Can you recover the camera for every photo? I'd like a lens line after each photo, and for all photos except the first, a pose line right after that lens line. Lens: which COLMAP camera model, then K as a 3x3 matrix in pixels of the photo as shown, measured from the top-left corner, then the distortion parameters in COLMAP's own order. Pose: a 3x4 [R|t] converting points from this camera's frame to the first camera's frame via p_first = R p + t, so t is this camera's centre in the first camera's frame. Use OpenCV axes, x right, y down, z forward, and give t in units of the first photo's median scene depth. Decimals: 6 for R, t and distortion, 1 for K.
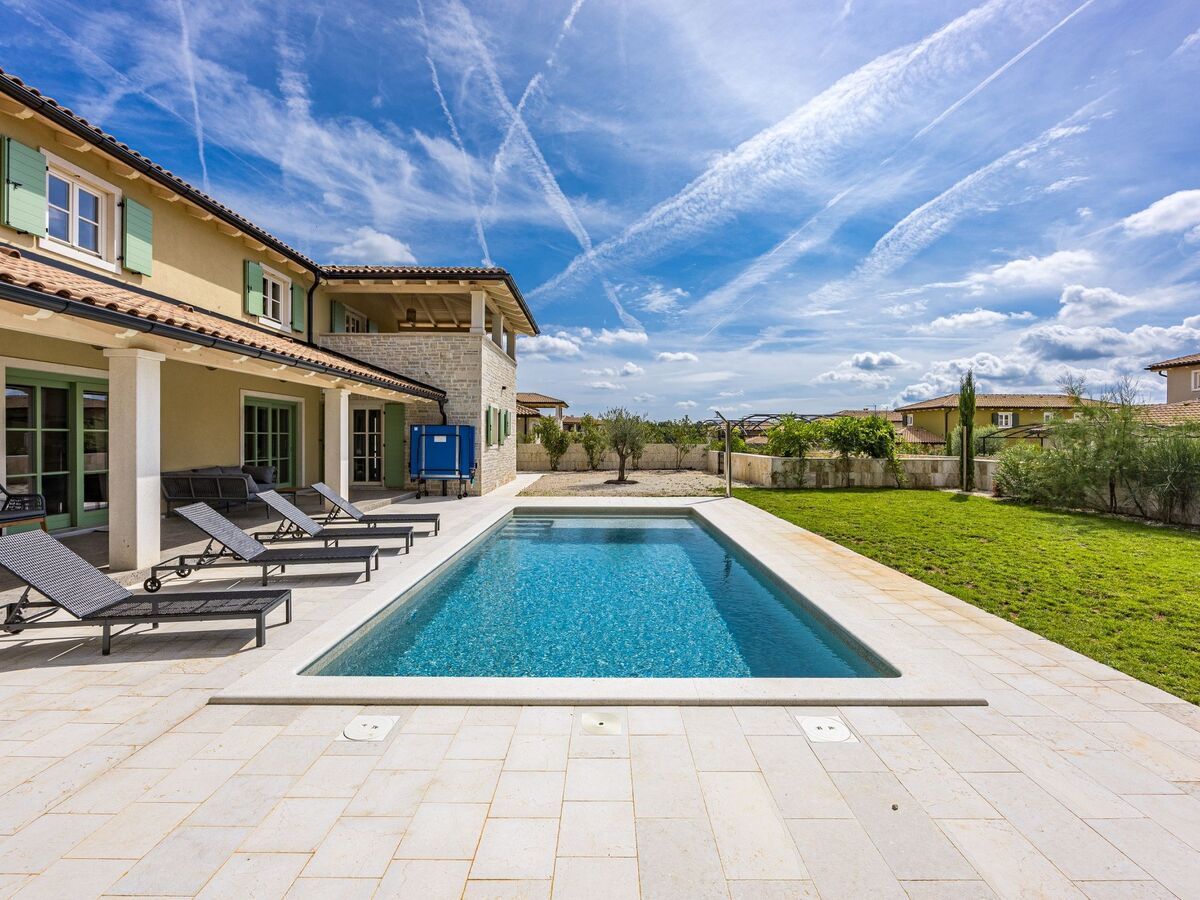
lens RADIAL K [[534.4, 0, 613.0], [0, 534.4, 438.6], [0, 0, 1]] dist [-0.014159, -0.000082]
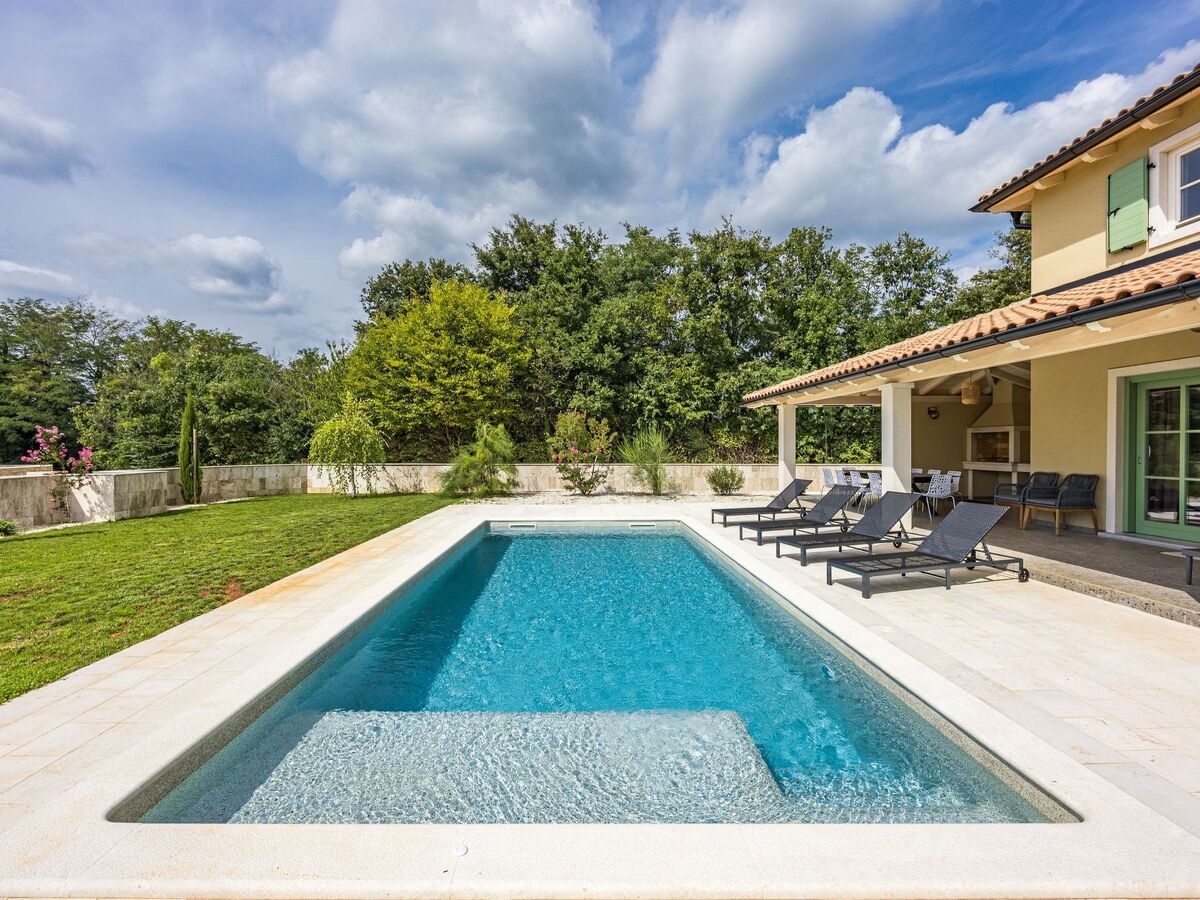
lens RADIAL K [[534.4, 0, 588.1], [0, 534.4, 451.1], [0, 0, 1]] dist [-0.014159, -0.000082]
pose [[-0.999999, -0.000286, -0.001178, -0.012664], [-0.000290, 0.999996, 0.002829, 0.008457], [0.001177, 0.002829, -0.999995, 1.033125]]
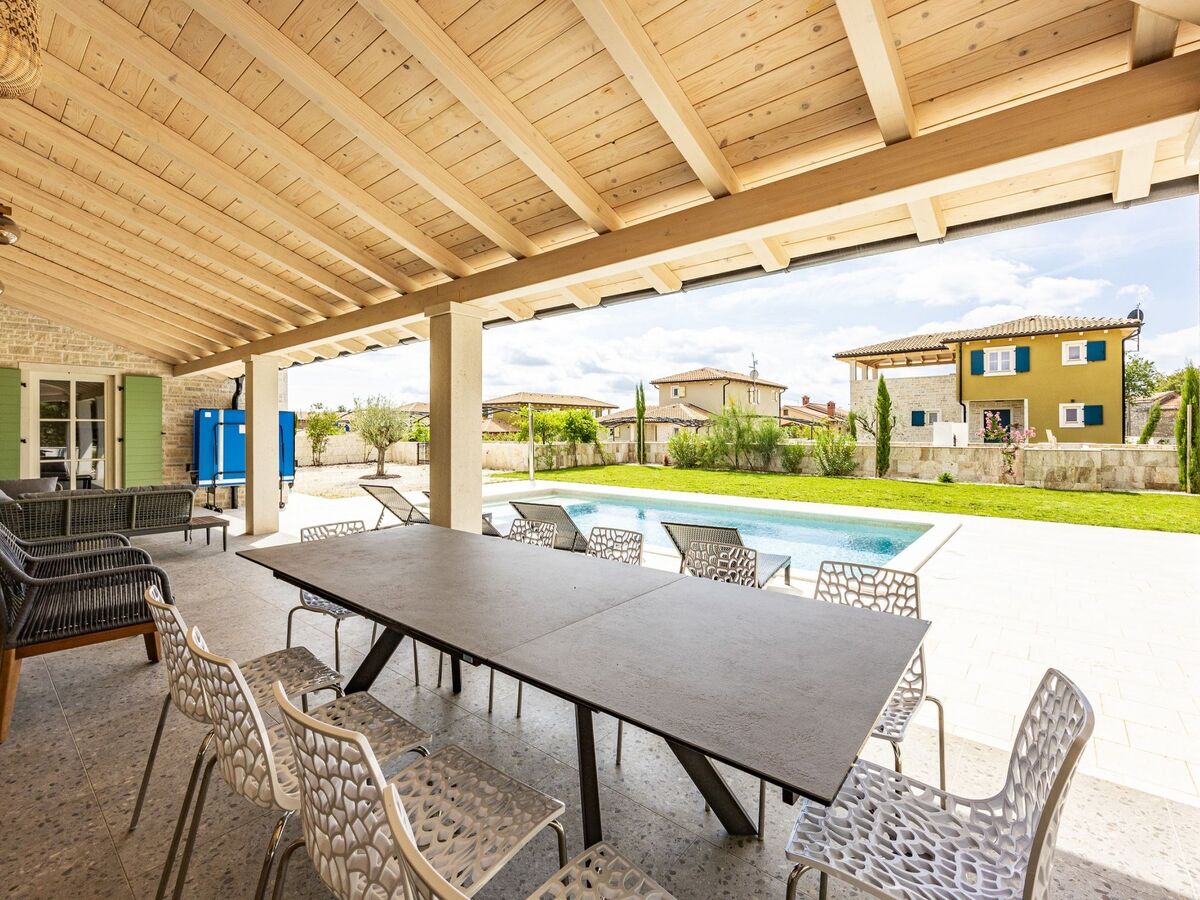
lens RADIAL K [[534.4, 0, 629.1], [0, 534.4, 428.1], [0, 0, 1]] dist [-0.014159, -0.000082]
pose [[0.626069, -0.002101, 0.779765, -0.564541], [0.004844, 0.999988, -0.001195, 0.003010], [-0.779753, 0.004526, 0.626072, 0.139393]]
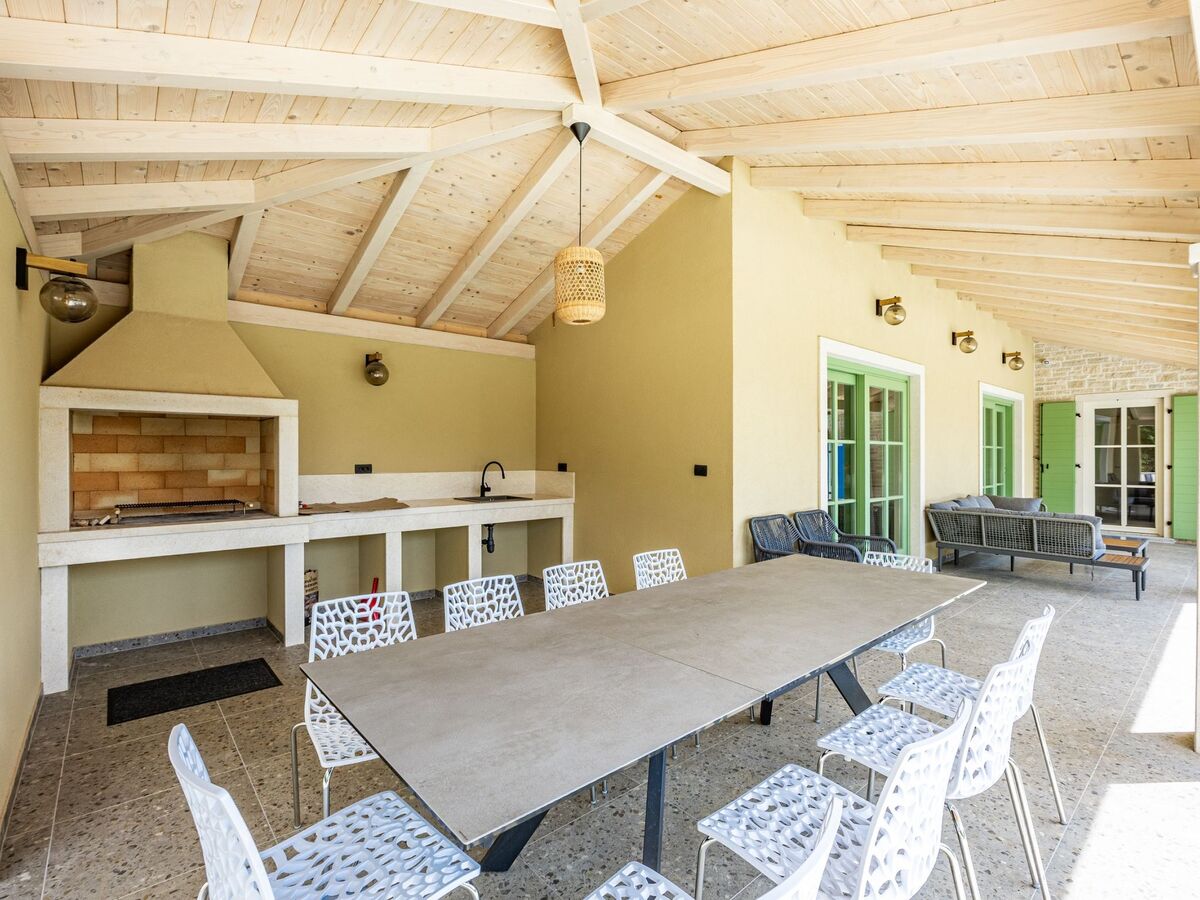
lens RADIAL K [[569.0, 0, 587.0], [0, 569.0, 454.9], [0, 0, 1]] dist [-0.017945, 0.000251]
pose [[0.635256, -0.002666, -0.772297, -0.378153], [-0.000038, 0.999994, -0.003483, 0.002088], [0.772302, 0.002242, 0.635252, 0.124149]]
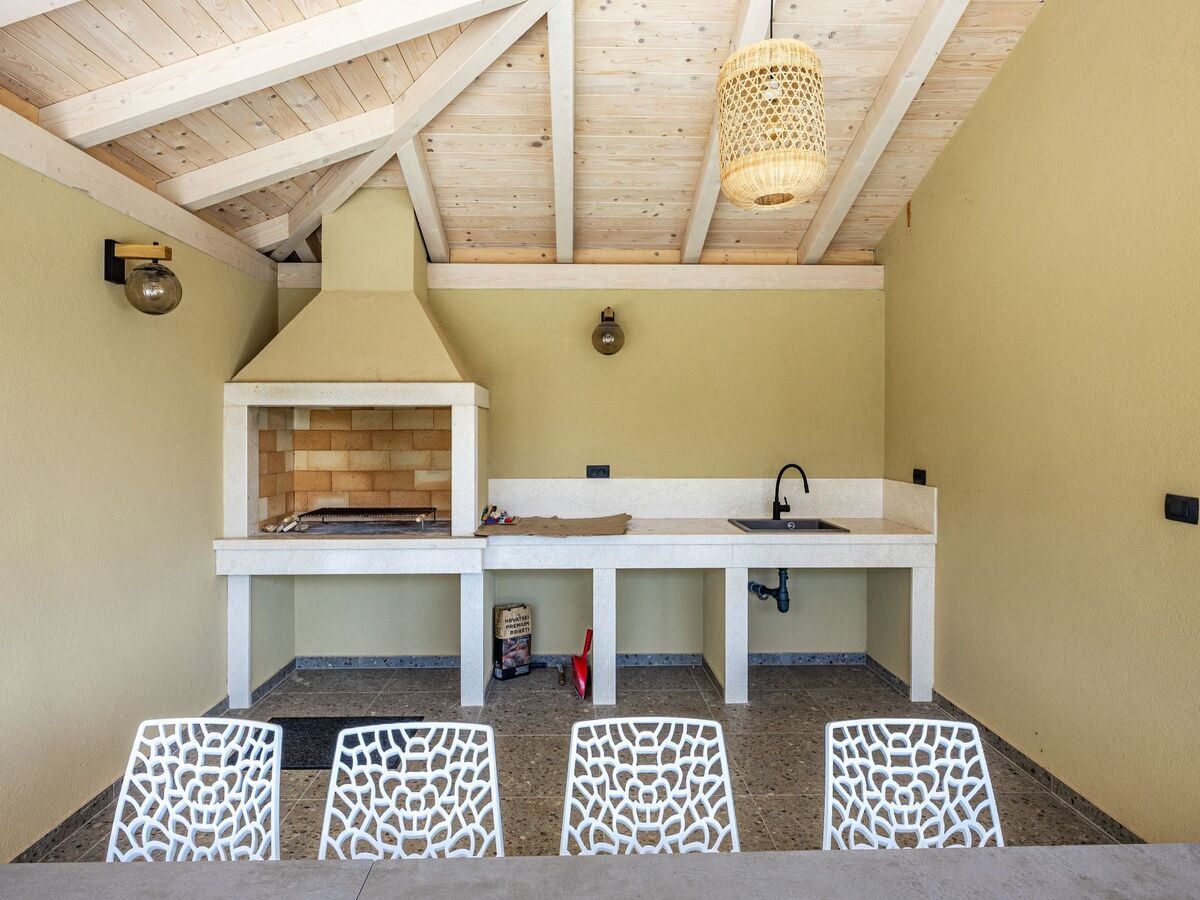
lens RADIAL K [[715.7, 0, 593.5], [0, 715.7, 437.4], [0, 0, 1]] dist [-0.005987, -0.002870]
pose [[0.006151, 0.005036, -0.999968, -0.420750], [-0.001629, 0.999986, 0.005026, -0.007853], [0.999980, 0.001598, 0.006159, 0.242846]]
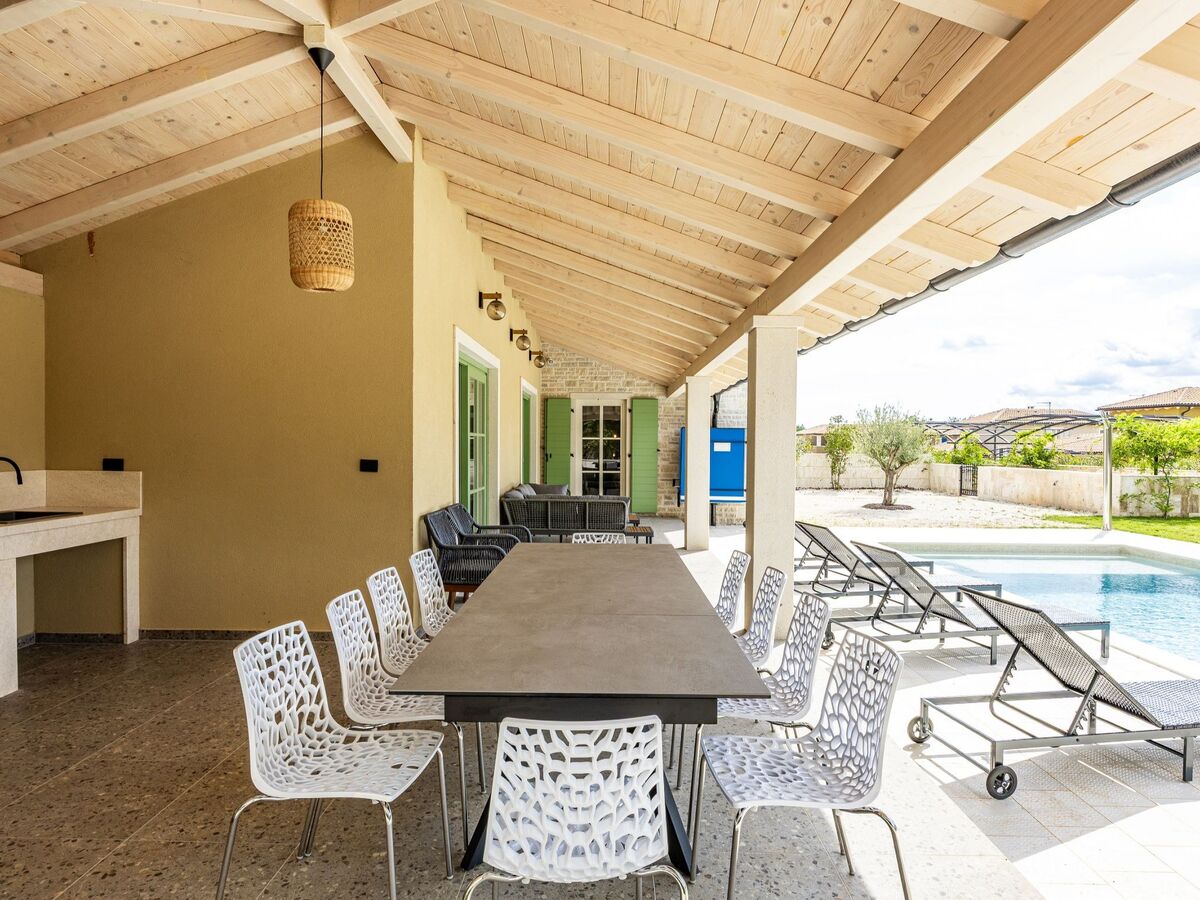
lens RADIAL K [[715.7, 0, 600.0], [0, 715.7, 455.3], [0, 0, 1]] dist [-0.005987, -0.002870]
pose [[0.999556, 0.004146, -0.029501, -0.460573], [-0.003734, 0.999895, 0.014023, -0.000810], [0.029556, -0.013907, 0.999466, 0.024233]]
